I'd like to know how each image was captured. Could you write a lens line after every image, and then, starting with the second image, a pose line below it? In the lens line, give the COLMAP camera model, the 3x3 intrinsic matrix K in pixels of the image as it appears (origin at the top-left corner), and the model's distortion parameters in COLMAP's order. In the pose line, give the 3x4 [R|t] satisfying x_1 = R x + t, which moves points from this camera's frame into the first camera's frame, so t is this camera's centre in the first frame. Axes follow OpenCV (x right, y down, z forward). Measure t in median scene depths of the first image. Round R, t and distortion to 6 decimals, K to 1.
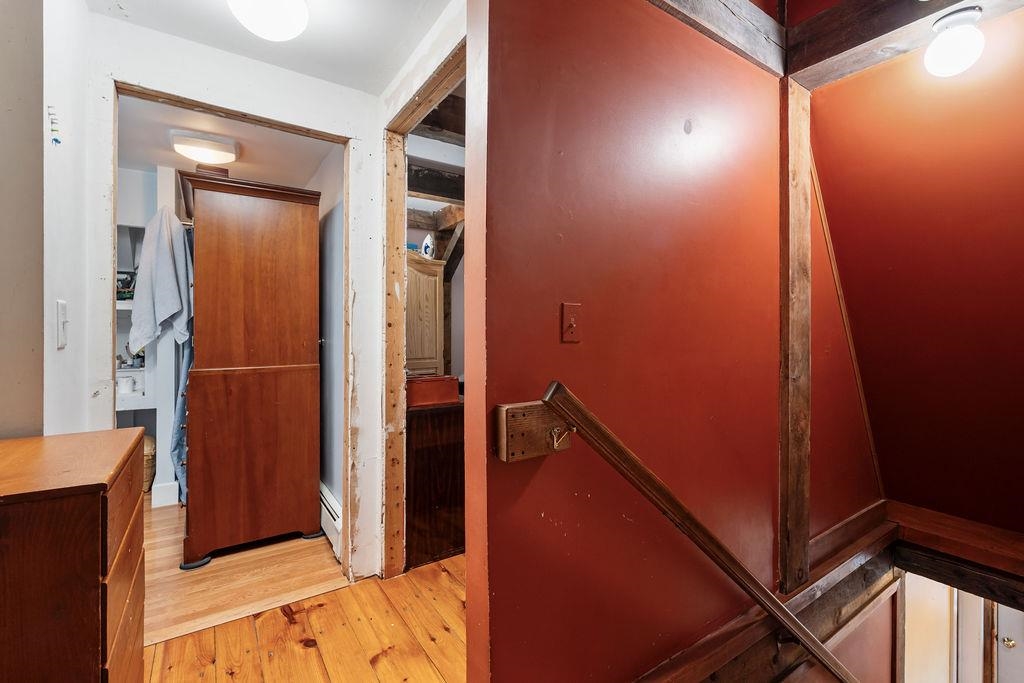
lens RADIAL K [[454.3, 0, 511.6], [0, 454.3, 337.1], [0, 0, 1]] dist [-0.002300, 0.000361]
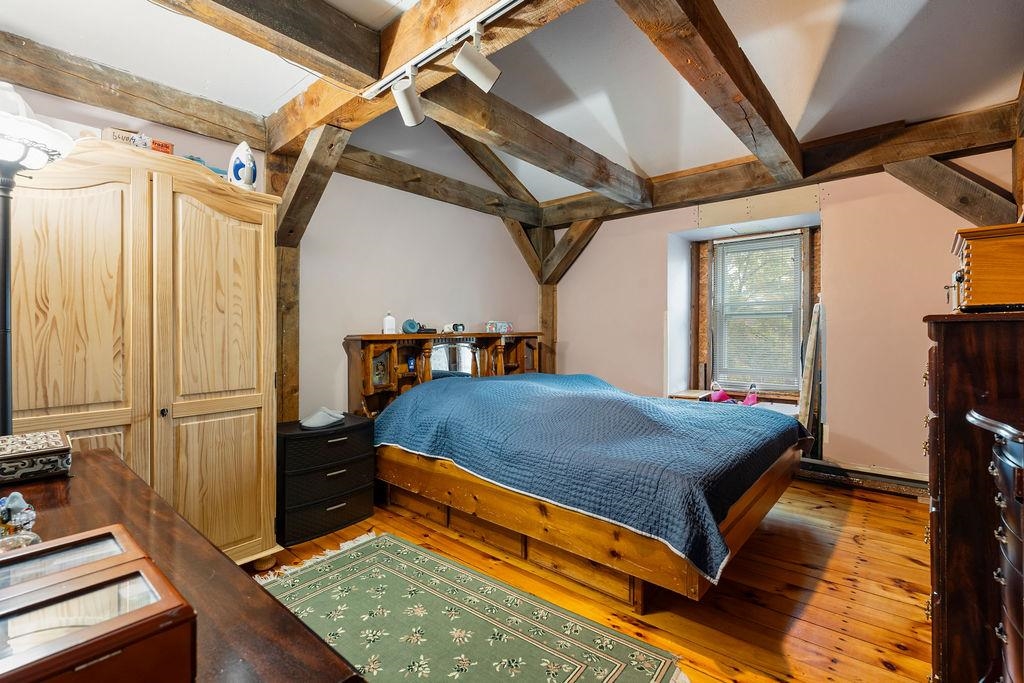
lens RADIAL K [[454.3, 0, 513.5], [0, 454.3, 338.4], [0, 0, 1]] dist [-0.002300, 0.000361]
pose [[0.964950, 0.003313, 0.262414, -0.026217], [-0.002795, 0.999993, -0.002347, -0.008385], [-0.262420, 0.001531, 0.964953, 0.441058]]
